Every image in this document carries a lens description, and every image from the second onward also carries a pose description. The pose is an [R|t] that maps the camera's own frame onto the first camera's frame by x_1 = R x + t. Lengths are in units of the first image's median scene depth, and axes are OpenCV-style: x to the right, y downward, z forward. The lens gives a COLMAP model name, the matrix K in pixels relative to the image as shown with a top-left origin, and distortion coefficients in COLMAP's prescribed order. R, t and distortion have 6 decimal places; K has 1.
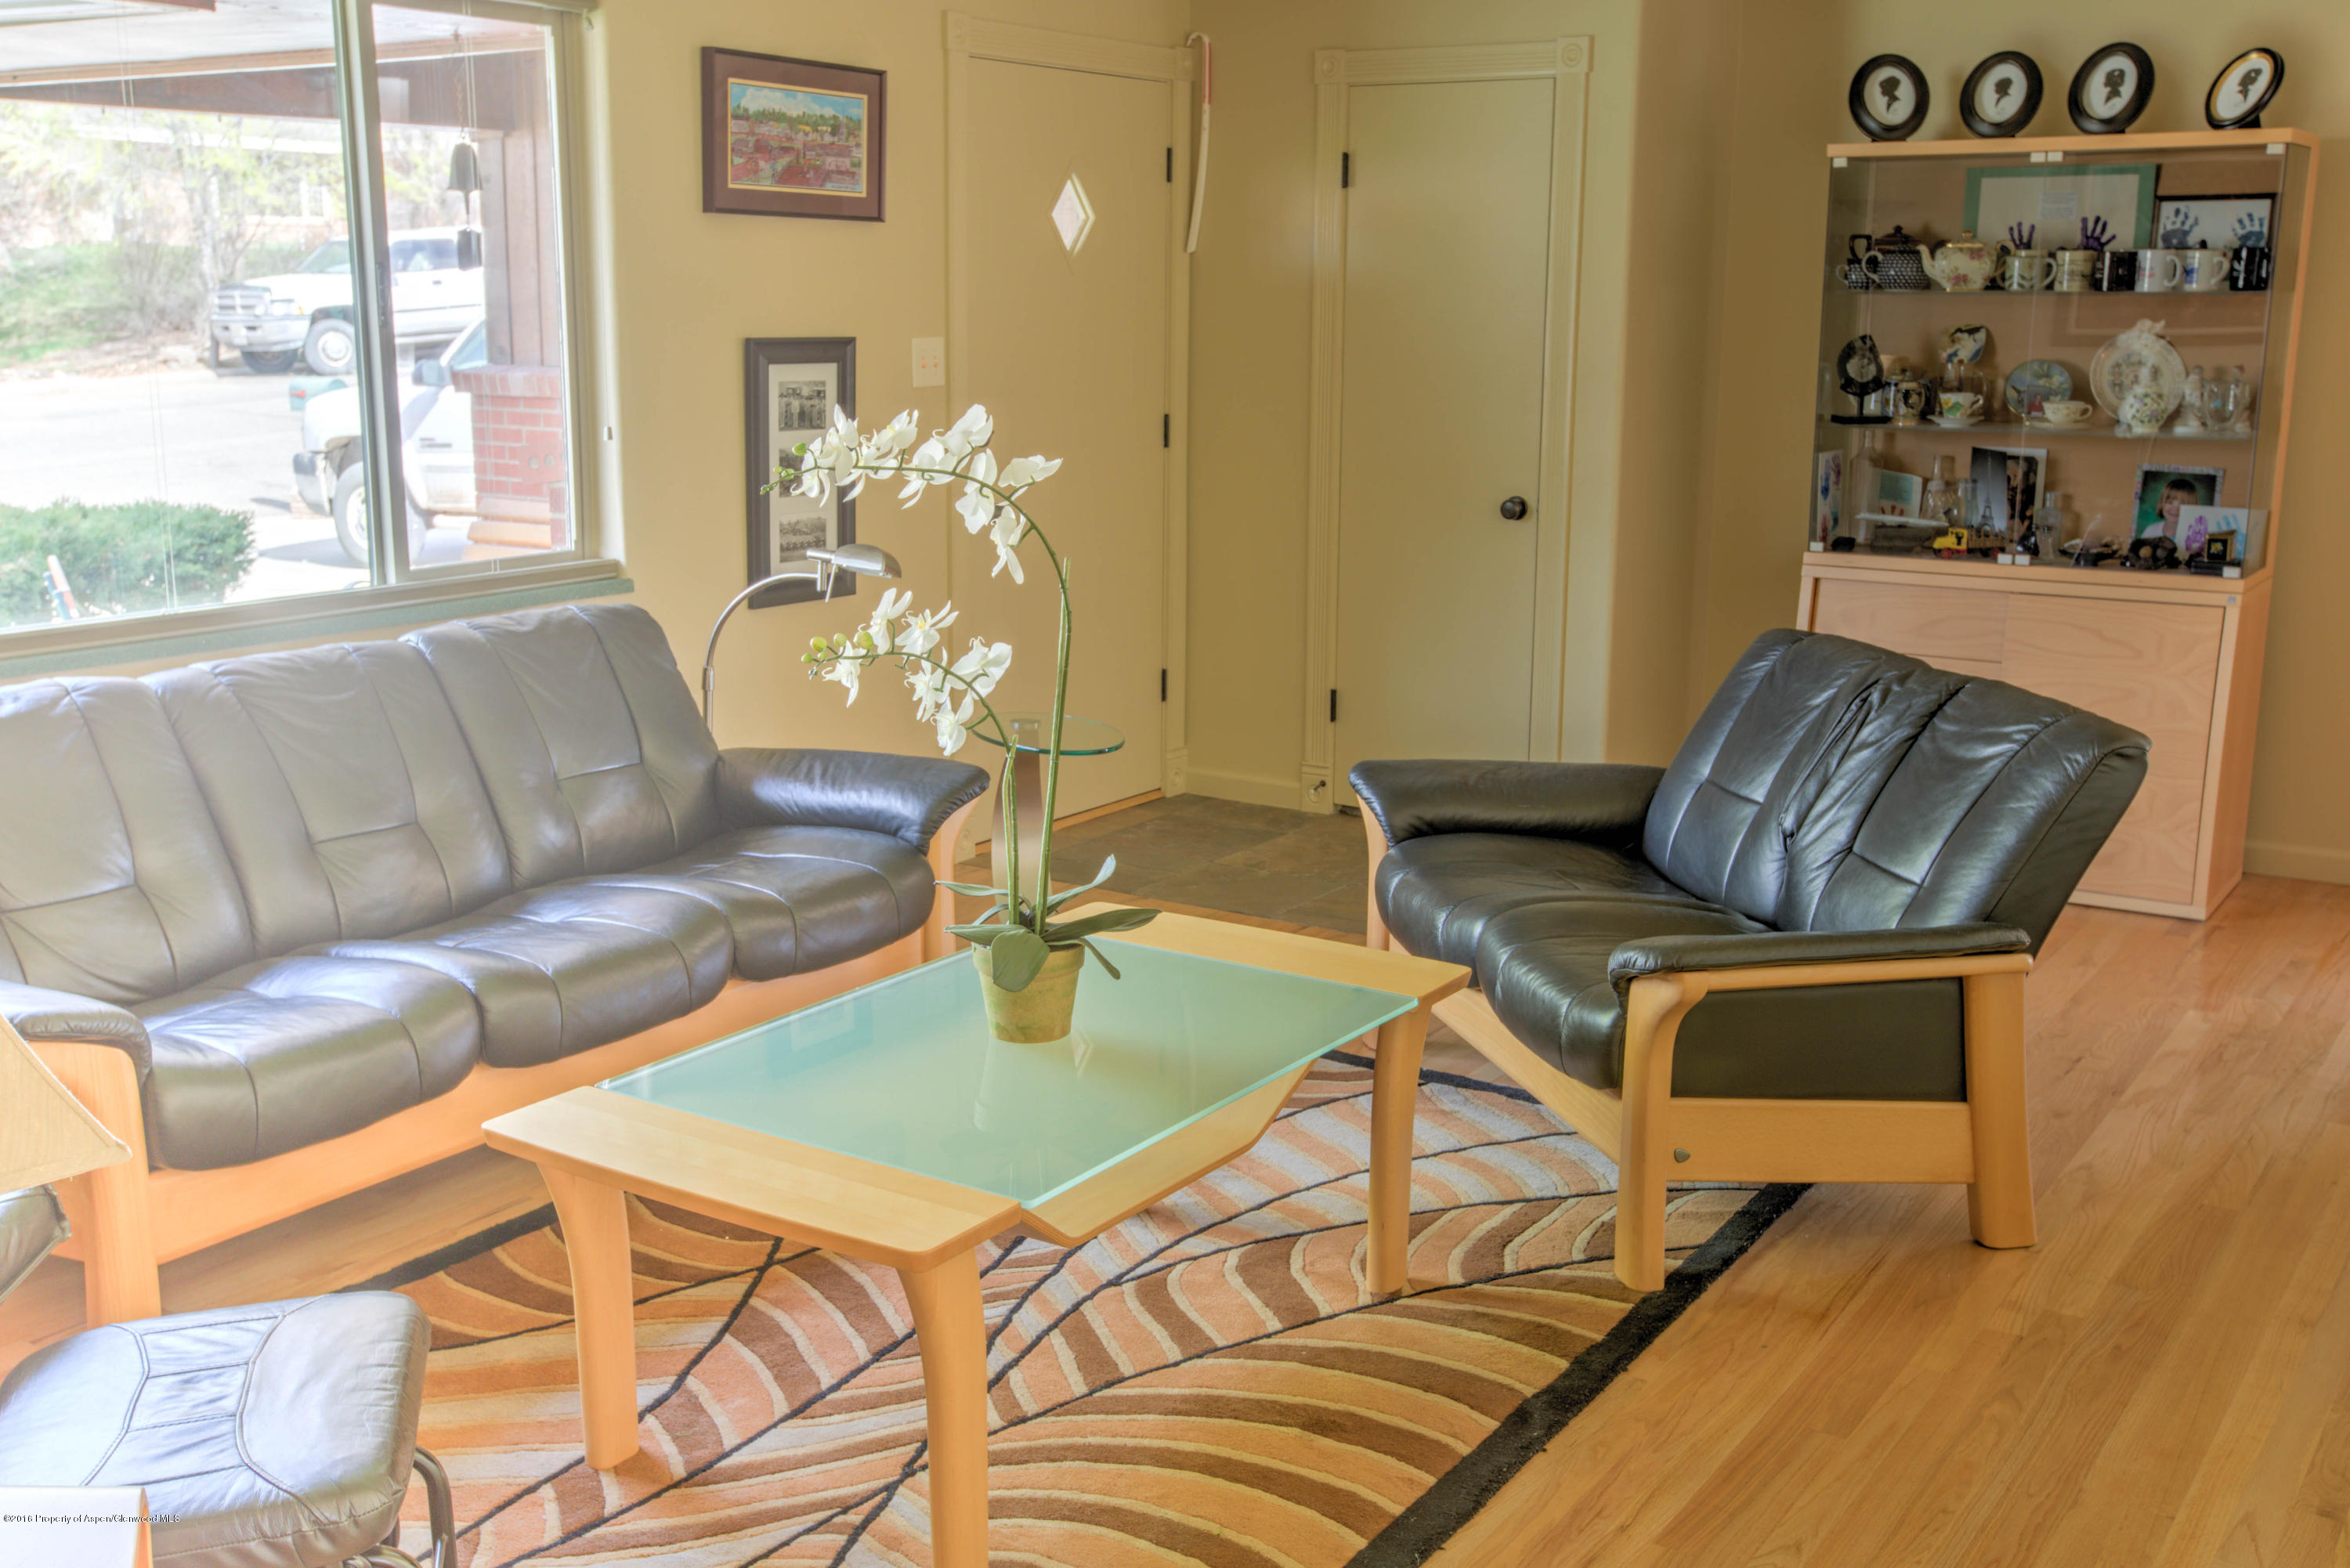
lens RADIAL K [[2276.9, 0, 1193.0], [0, 2276.9, 785.6], [0, 0, 1]] dist [0.005972, 0.027765]
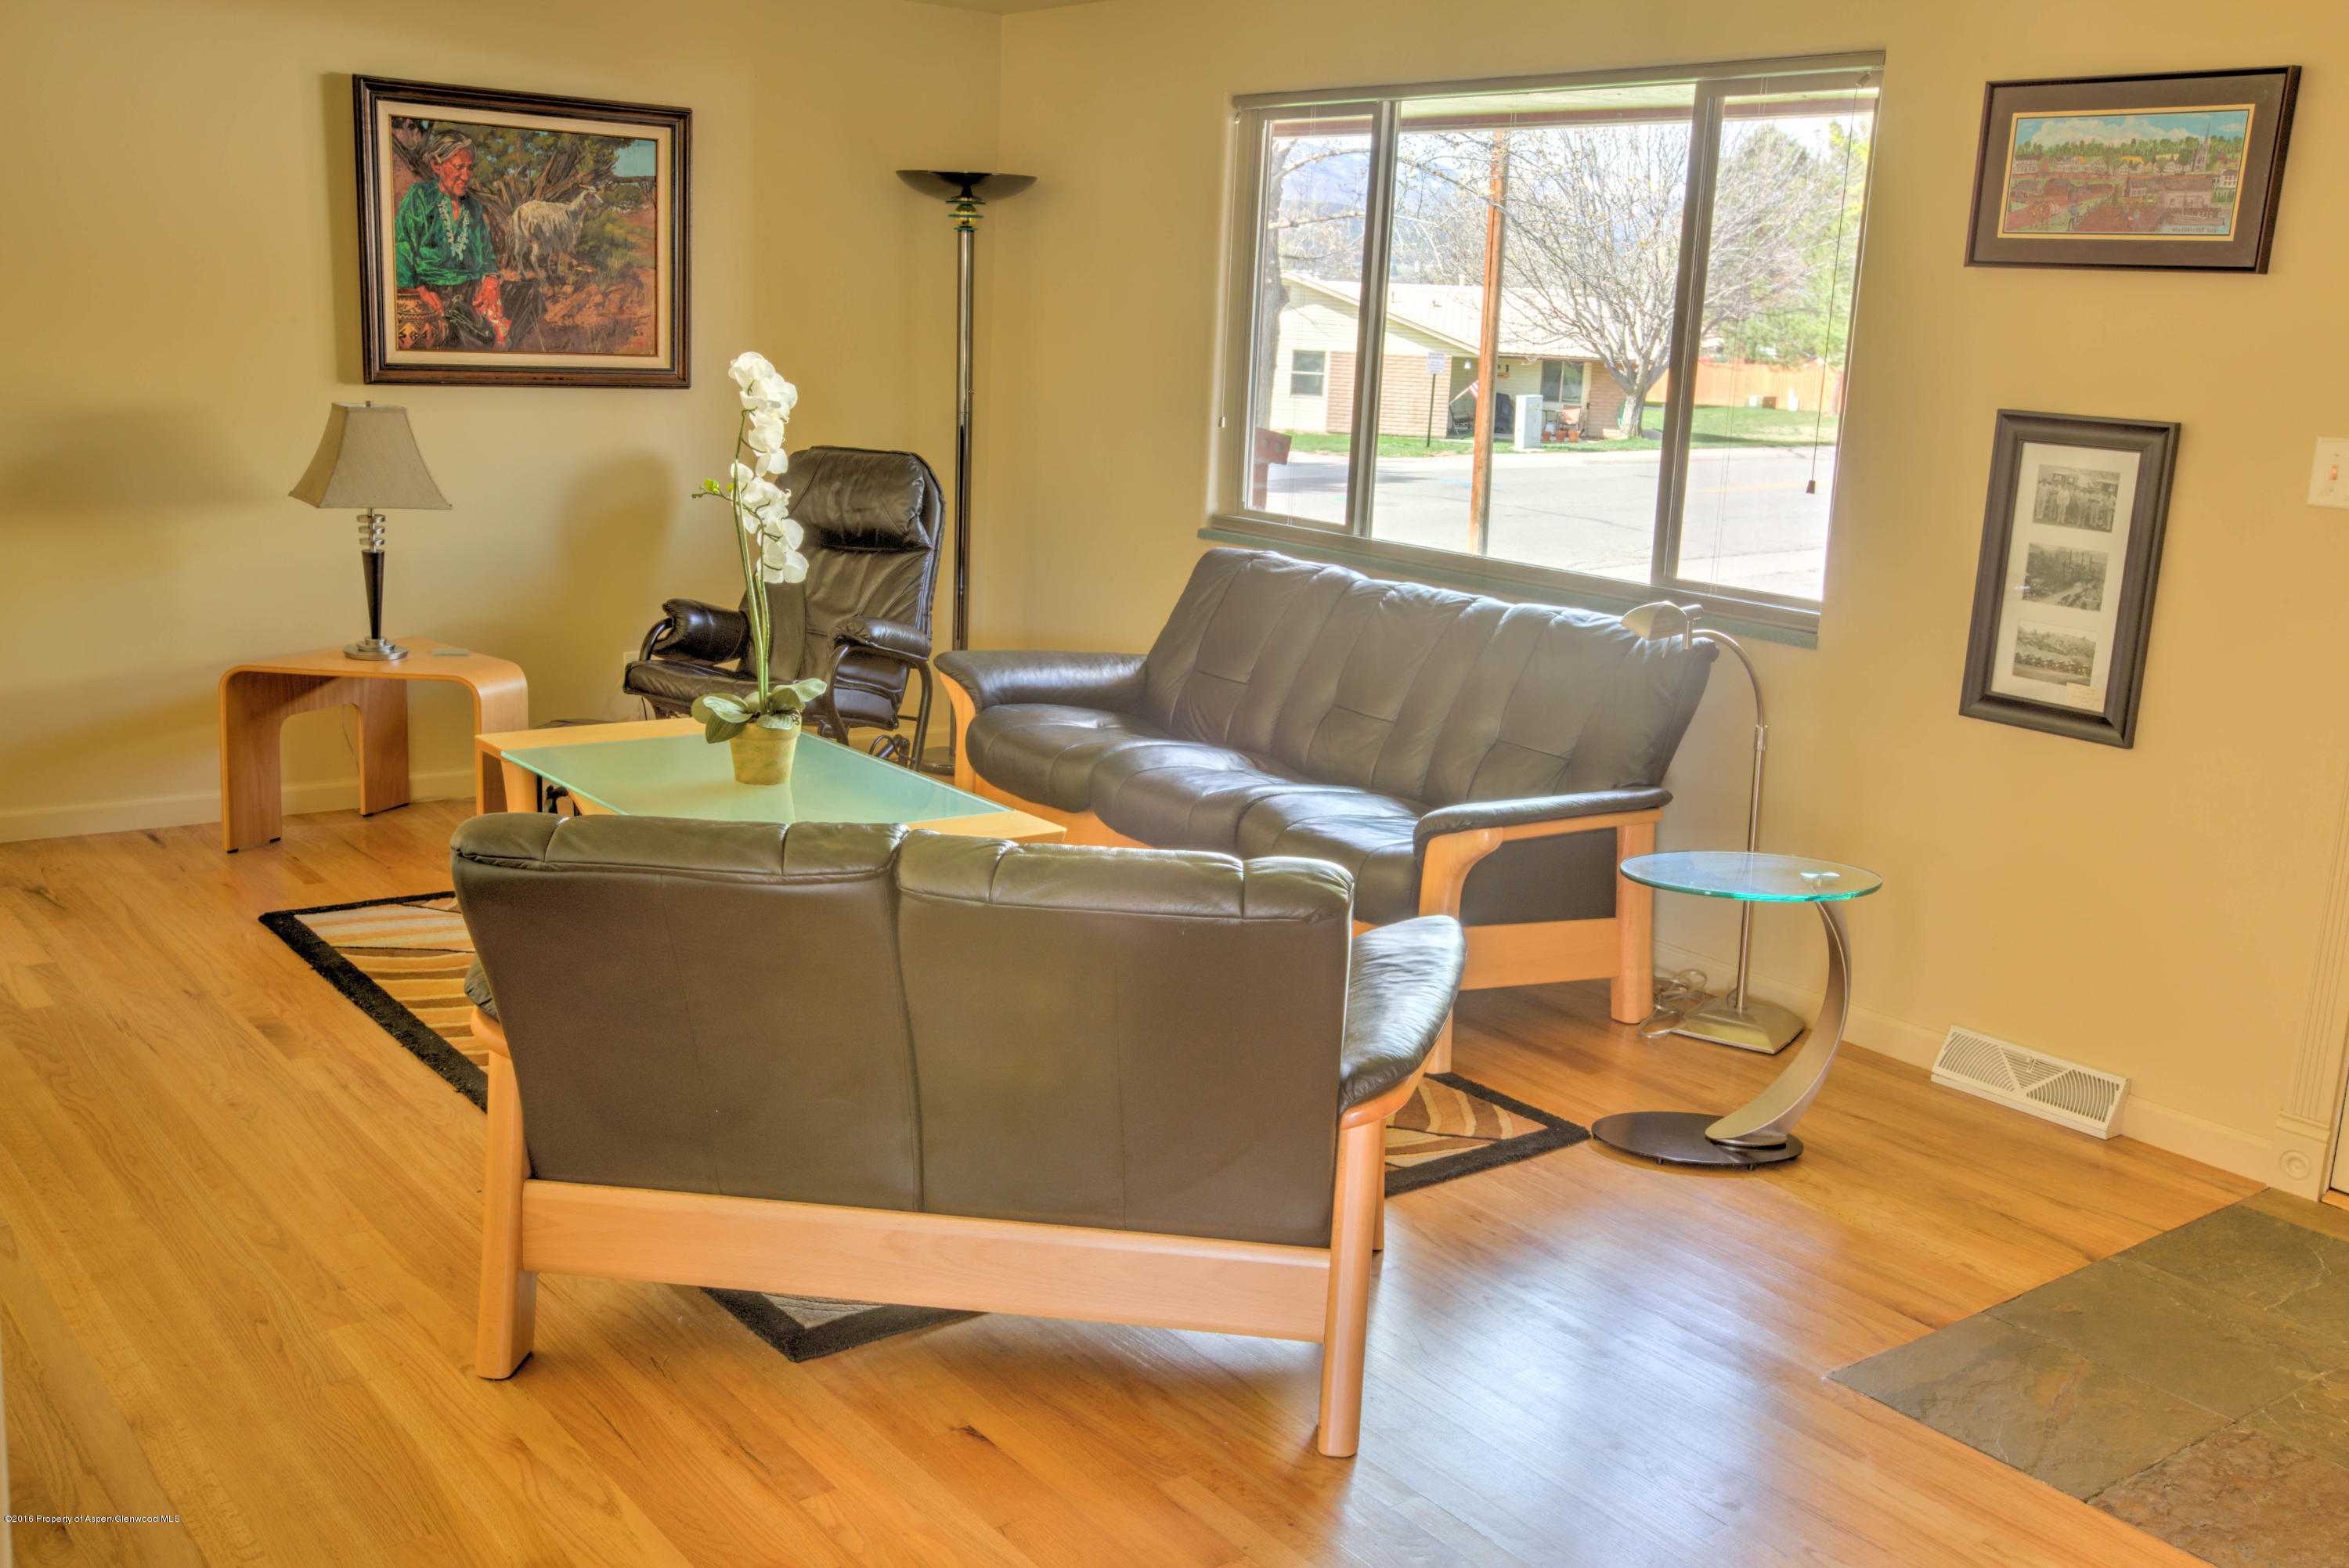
lens RADIAL K [[2275.8, 0, 1192.5], [0, 2275.8, 785.6], [0, 0, 1]] dist [0.005972, 0.027765]
pose [[-0.320035, 0.177334, -0.930661, 0.732478], [-0.247484, 0.932570, 0.262803, -0.212795], [0.914510, 0.314430, -0.254567, 0.976327]]
